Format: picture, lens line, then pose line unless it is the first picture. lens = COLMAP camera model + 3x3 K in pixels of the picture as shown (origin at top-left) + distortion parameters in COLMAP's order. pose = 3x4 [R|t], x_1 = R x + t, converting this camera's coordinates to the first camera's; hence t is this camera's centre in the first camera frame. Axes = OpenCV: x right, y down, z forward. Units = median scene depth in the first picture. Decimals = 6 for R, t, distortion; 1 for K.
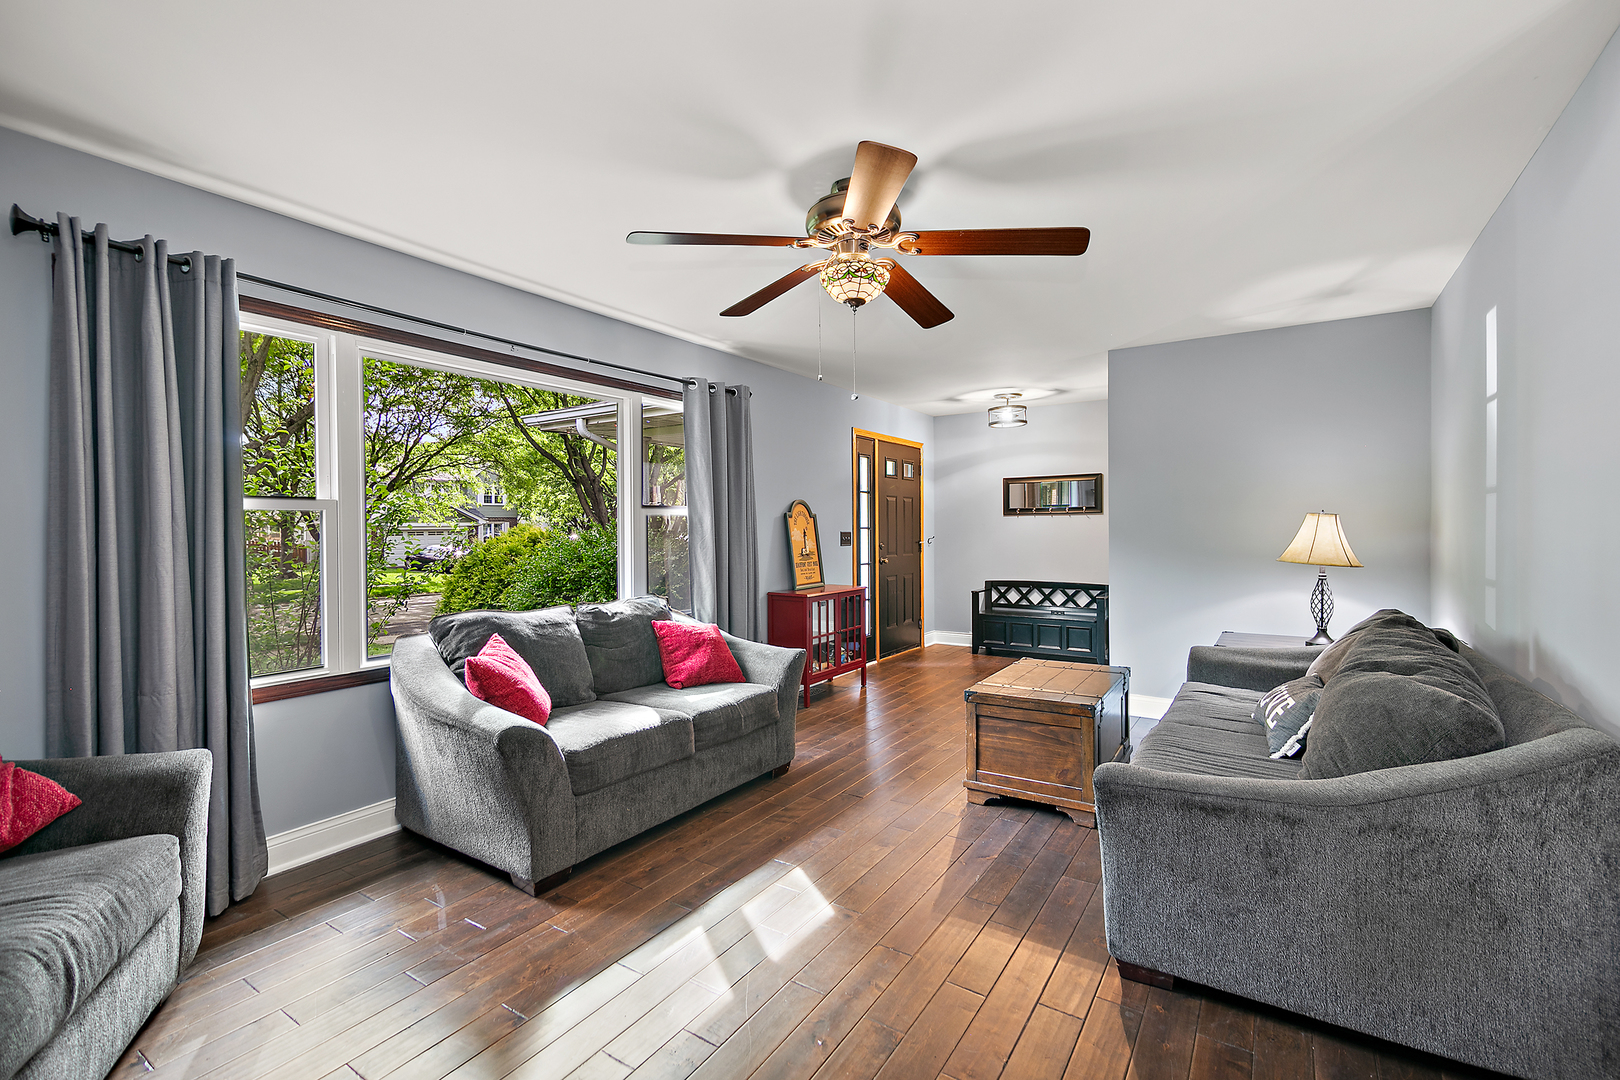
lens RADIAL K [[720.5, 0, 810.0], [0, 720.5, 540.0], [0, 0, 1]] dist [0.002040, 0.000054]
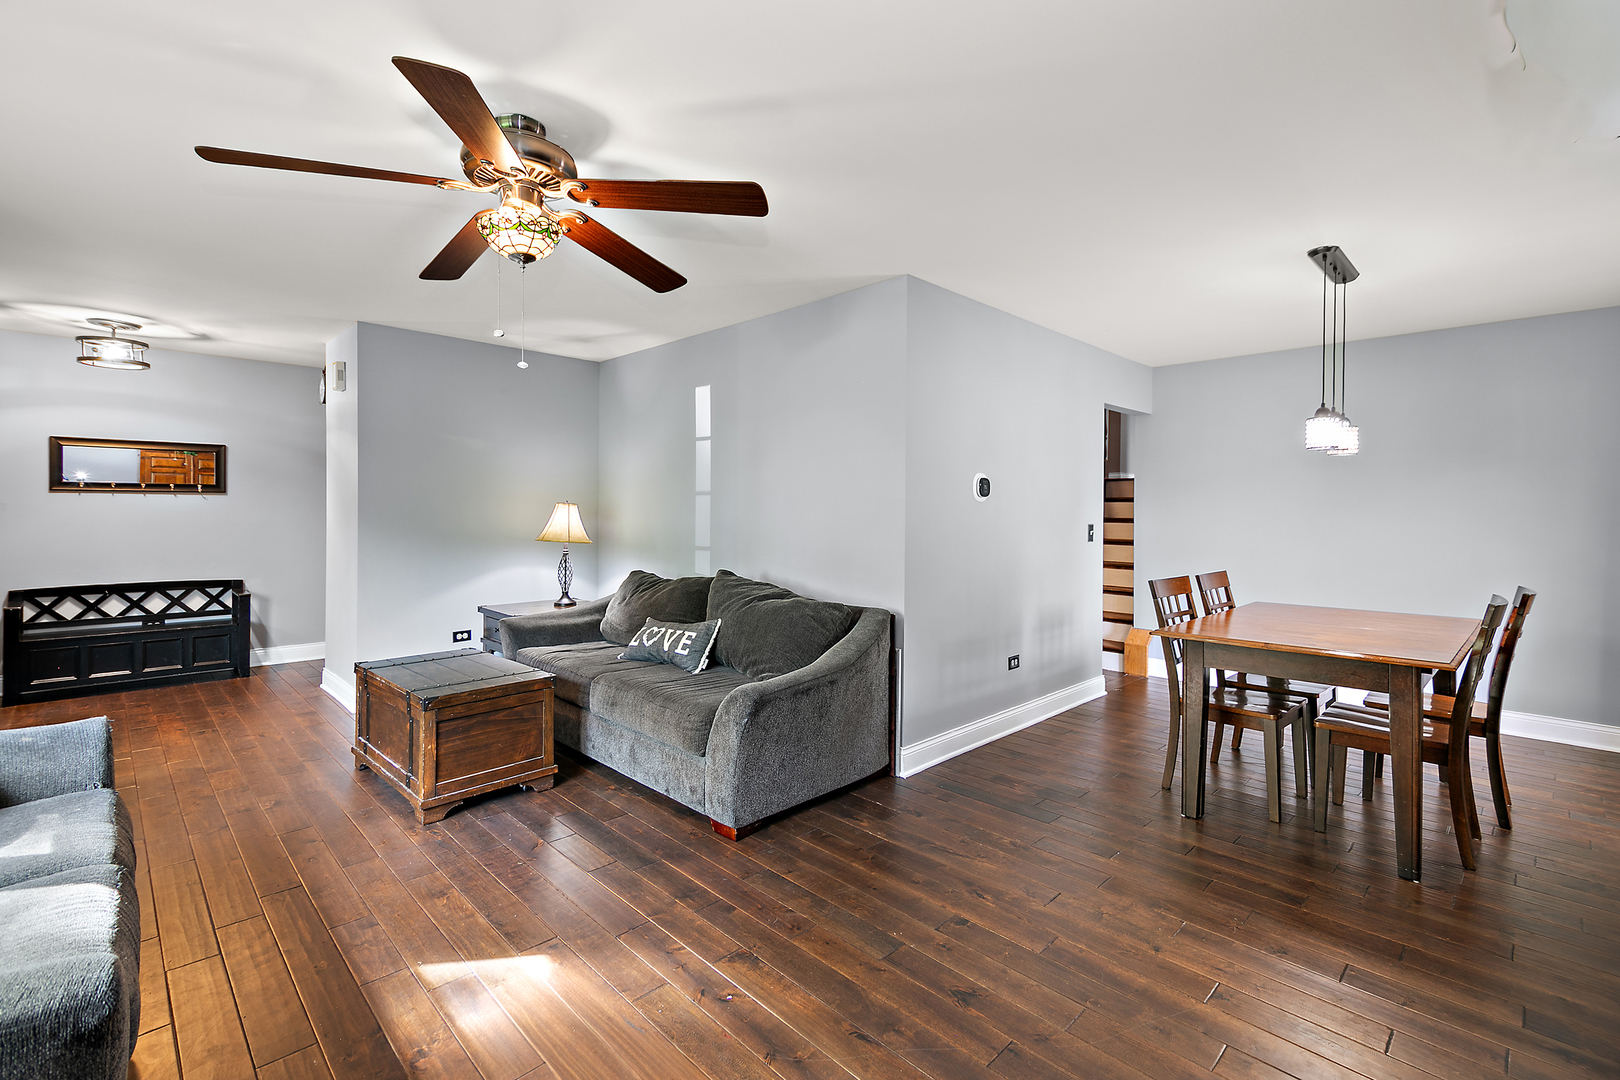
lens RADIAL K [[712.7, 0, 812.2], [0, 712.7, 517.0], [0, 0, 1]] dist [0.002048, 0.000256]
pose [[0.192336, 0.002852, 0.981325, -0.546532], [0.007471, 0.999963, -0.004370, -0.004083], [-0.981301, 0.008172, 0.192308, 0.368851]]
